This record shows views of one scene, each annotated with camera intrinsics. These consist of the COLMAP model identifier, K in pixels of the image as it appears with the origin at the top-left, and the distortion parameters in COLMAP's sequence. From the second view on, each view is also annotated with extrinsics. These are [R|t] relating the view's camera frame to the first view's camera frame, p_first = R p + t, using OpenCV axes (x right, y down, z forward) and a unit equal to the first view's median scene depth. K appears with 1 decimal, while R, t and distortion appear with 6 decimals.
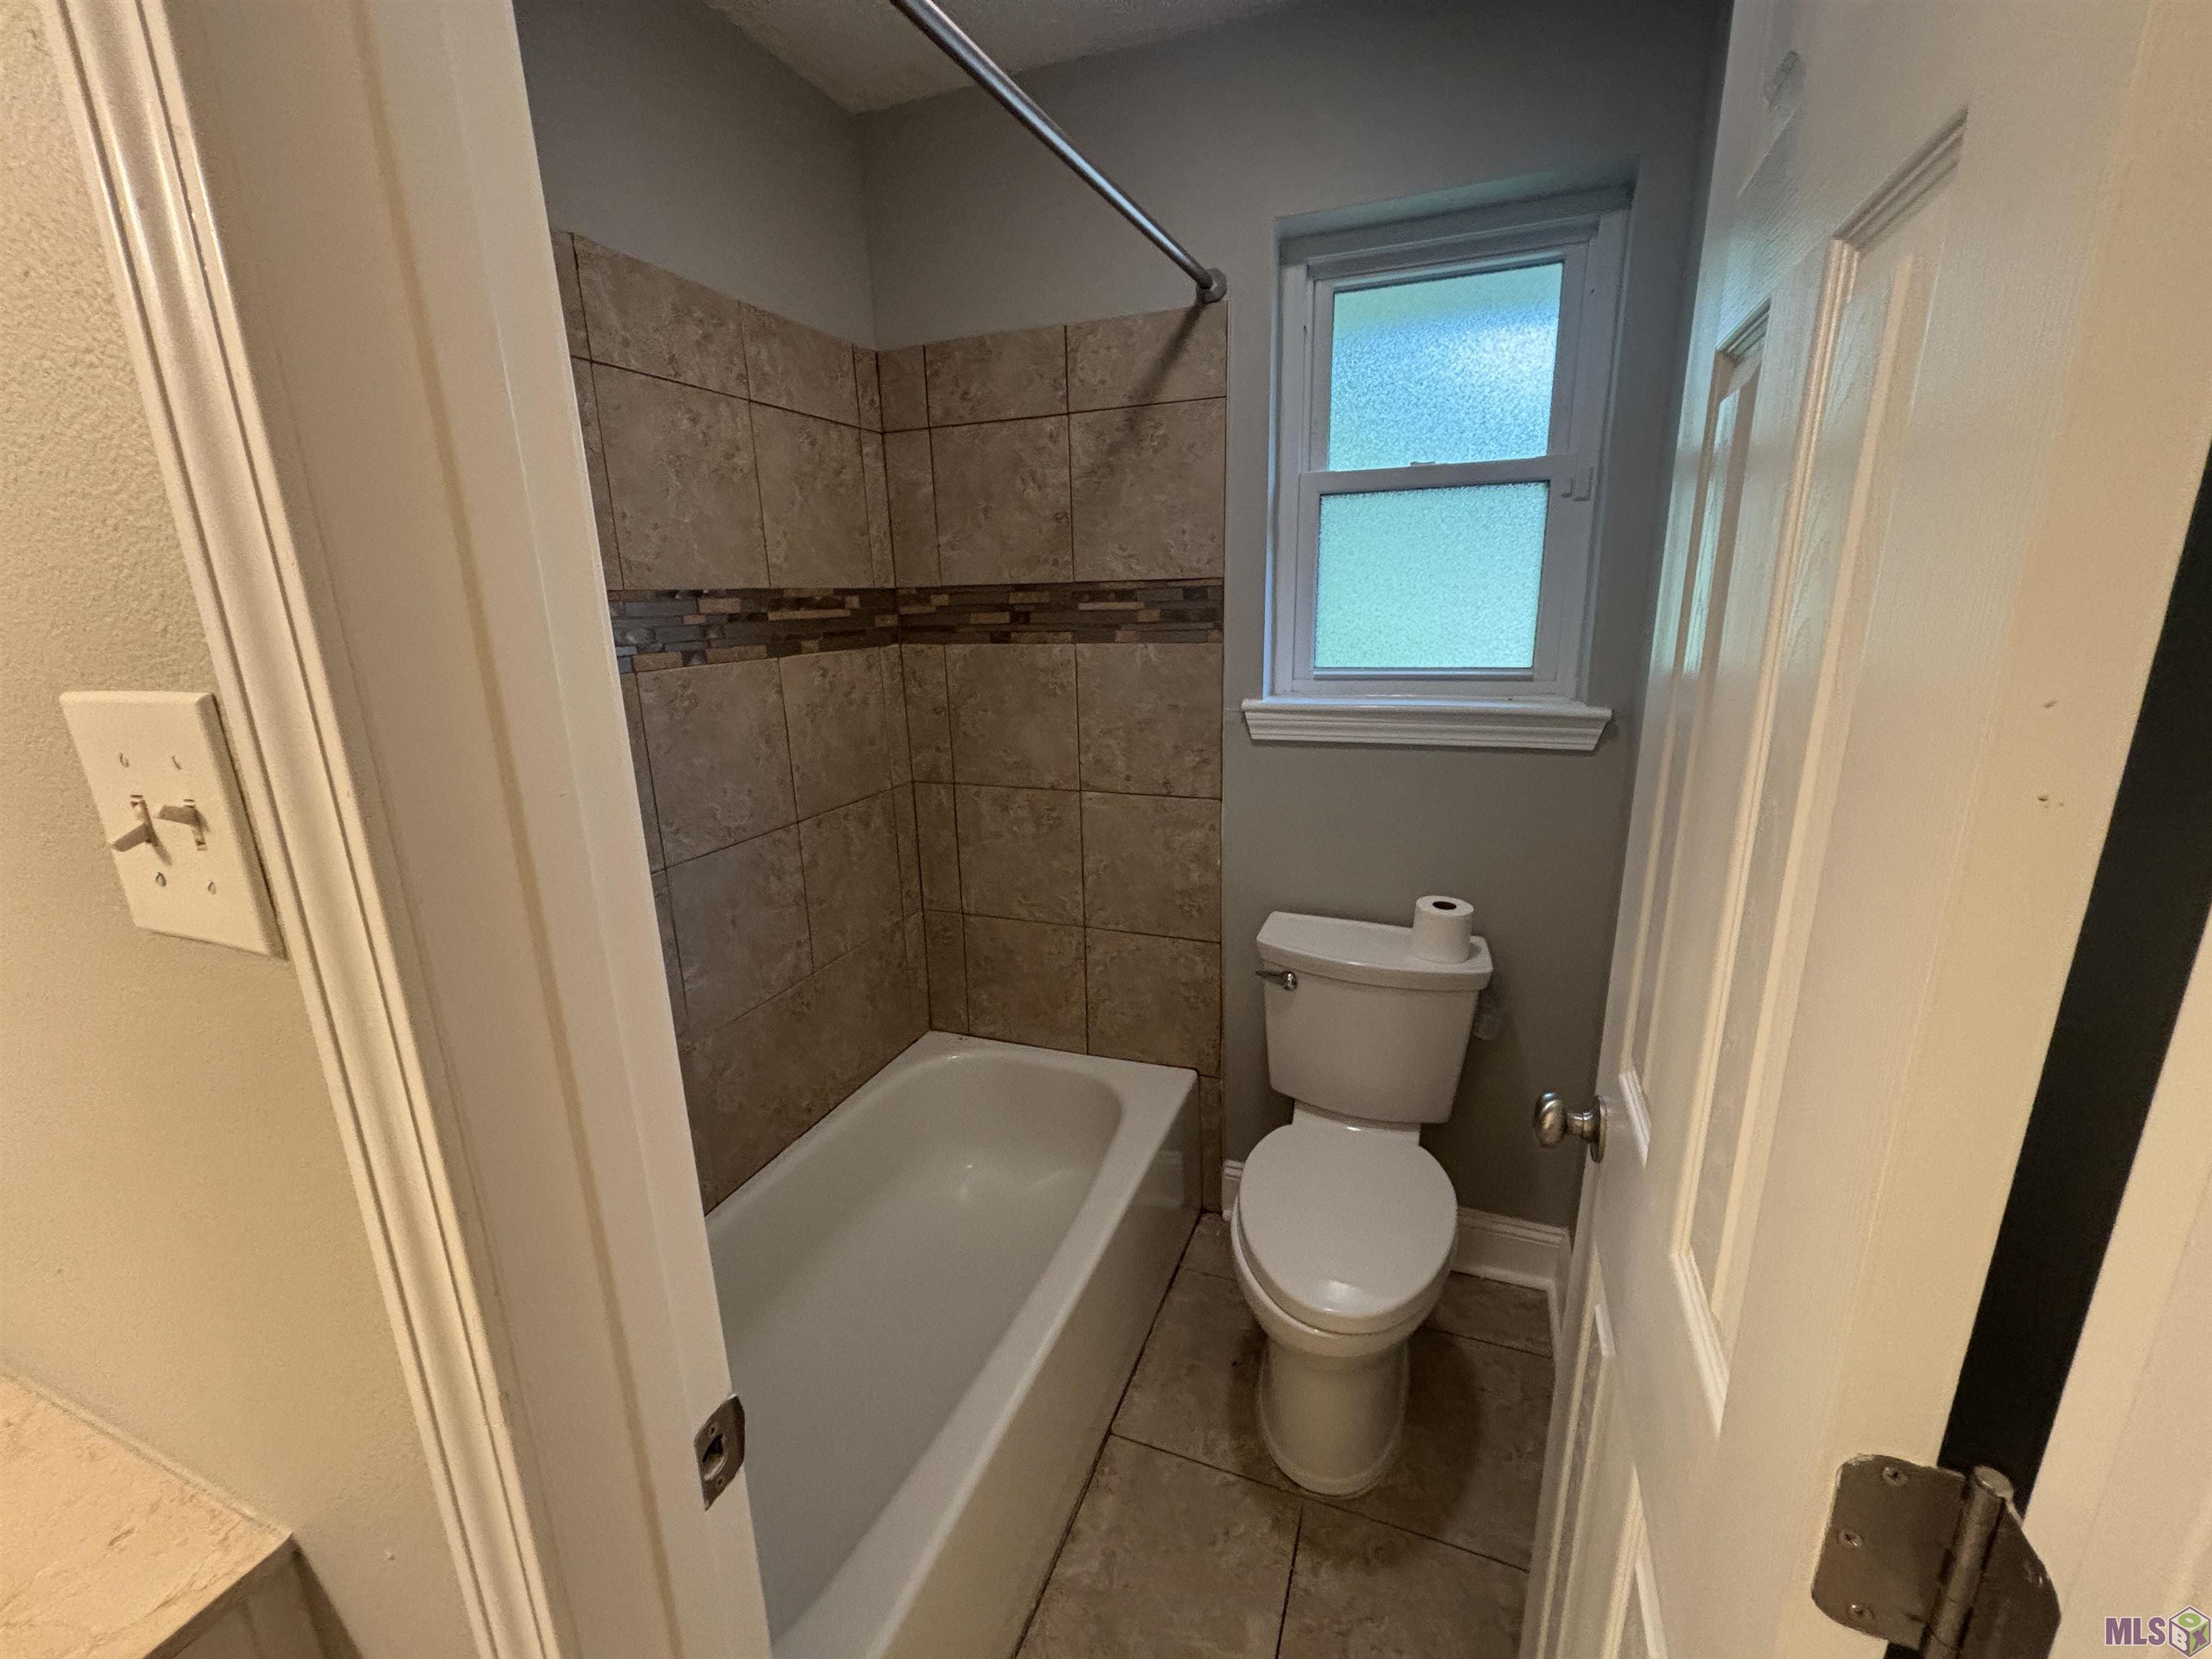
lens RADIAL K [[899.8, 0, 1110.8], [0, 899.8, 827.1], [0, 0, 1]] dist [-0.003771, 0.000134]
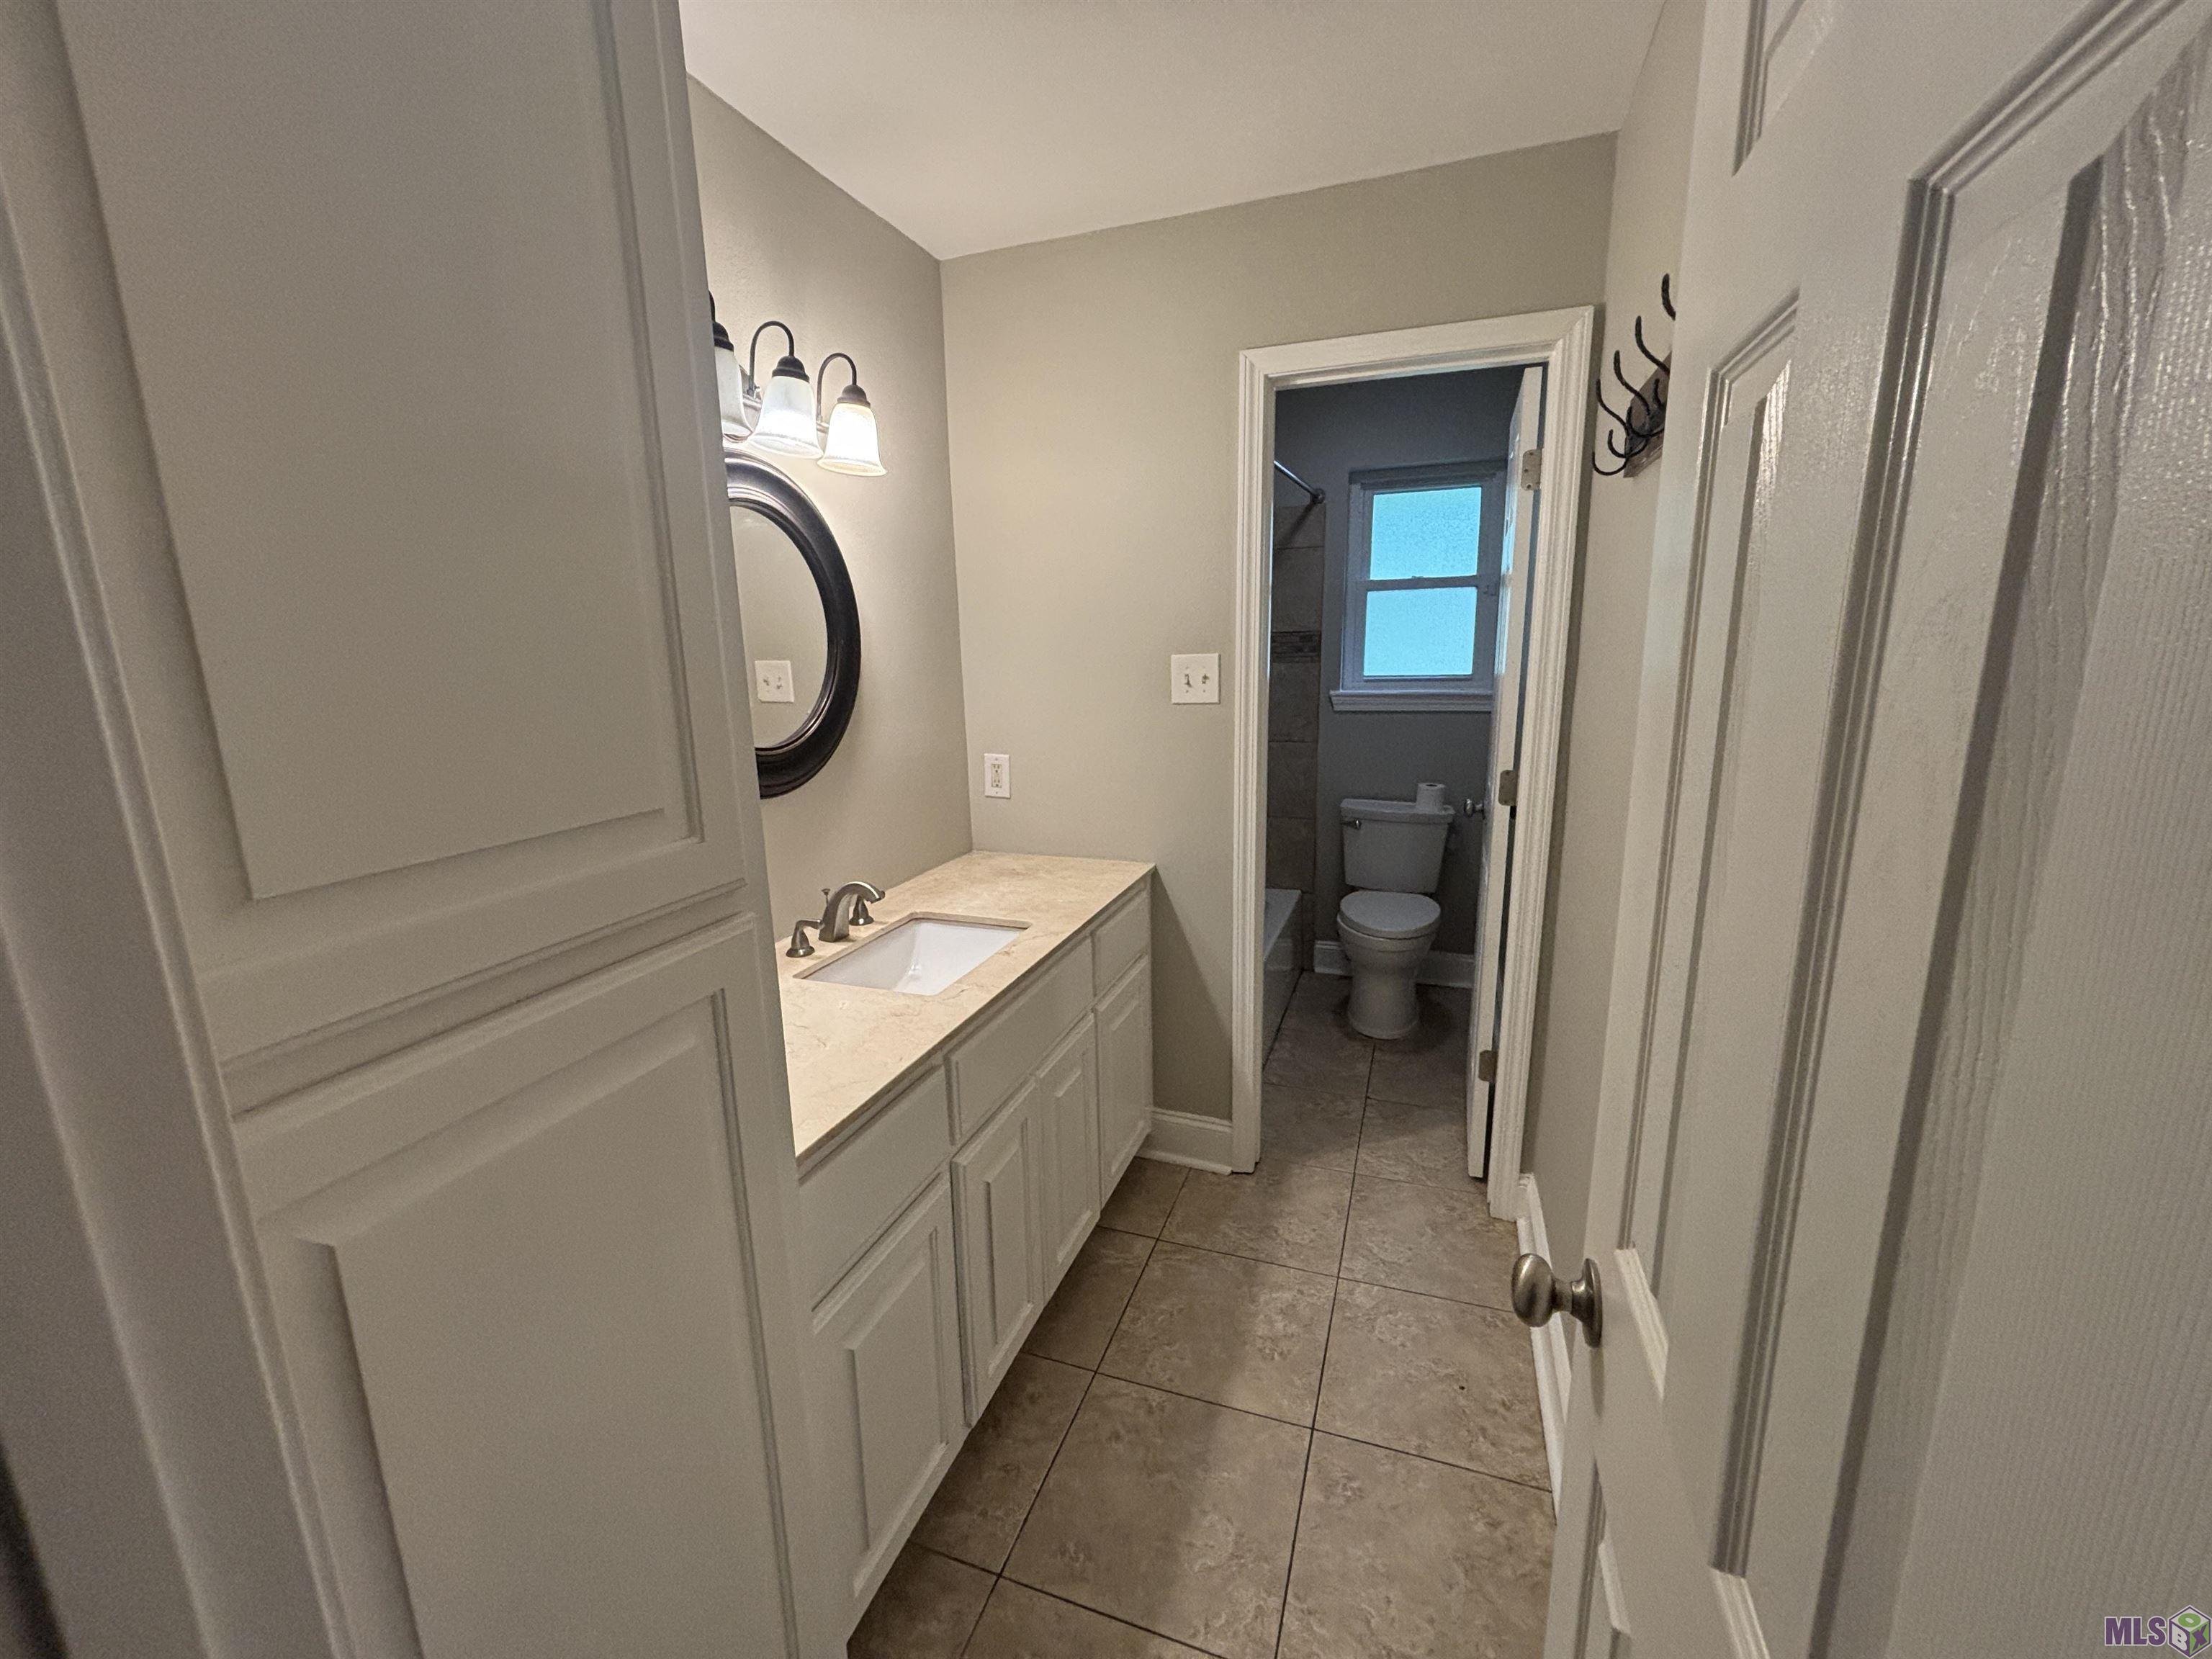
lens RADIAL K [[899.8, 0, 1104.0], [0, 899.8, 828.1], [0, 0, 1]] dist [-0.003771, 0.000134]
pose [[0.999886, 0.000670, 0.015112, -0.403361], [0.000053, 0.998858, -0.047773, 0.271255], [-0.015126, 0.047768, 0.998744, -1.024935]]
